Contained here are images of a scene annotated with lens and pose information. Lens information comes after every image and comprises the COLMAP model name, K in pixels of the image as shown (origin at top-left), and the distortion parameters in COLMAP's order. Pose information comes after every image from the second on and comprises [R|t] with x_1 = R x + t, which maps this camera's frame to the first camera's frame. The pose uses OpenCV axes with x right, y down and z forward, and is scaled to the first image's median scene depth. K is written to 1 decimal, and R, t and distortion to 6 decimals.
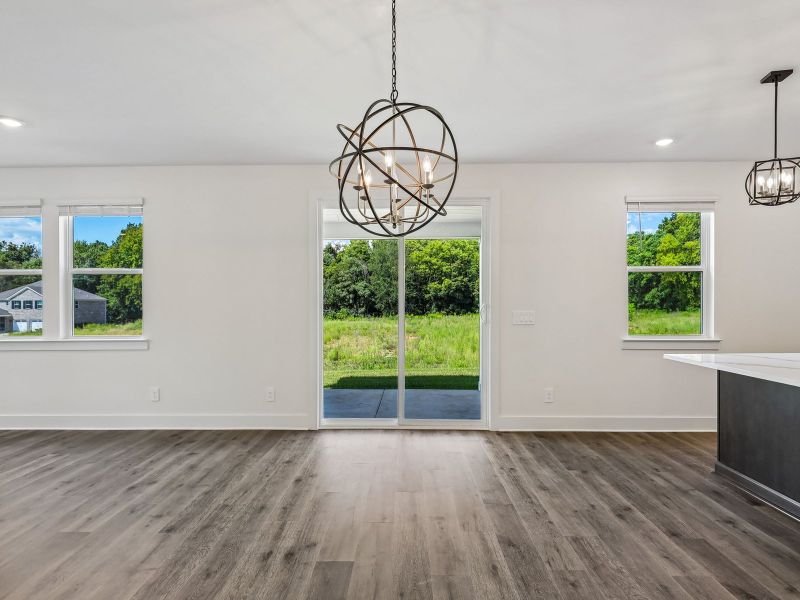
lens RADIAL K [[455.5, 0, 399.2], [0, 455.5, 303.9], [0, 0, 1]] dist [-0.000084, 0.001109]
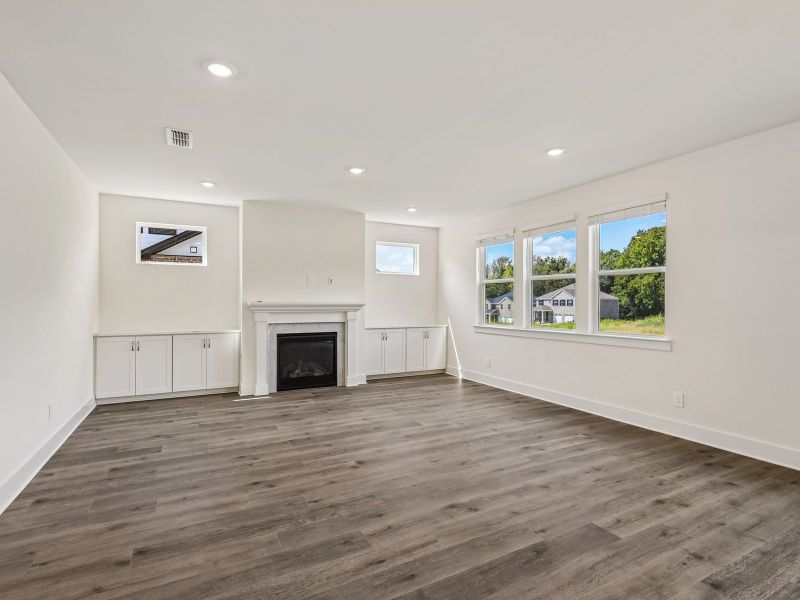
lens RADIAL K [[403.0, 0, 400.0], [0, 403.0, 301.6], [0, 0, 1]] dist [-0.001788, -0.000081]
pose [[0.483572, 0.003902, -0.875296, -0.089313], [-0.006075, 0.999981, 0.001101, -0.001165], [0.875283, 0.004785, 0.483587, 0.097116]]
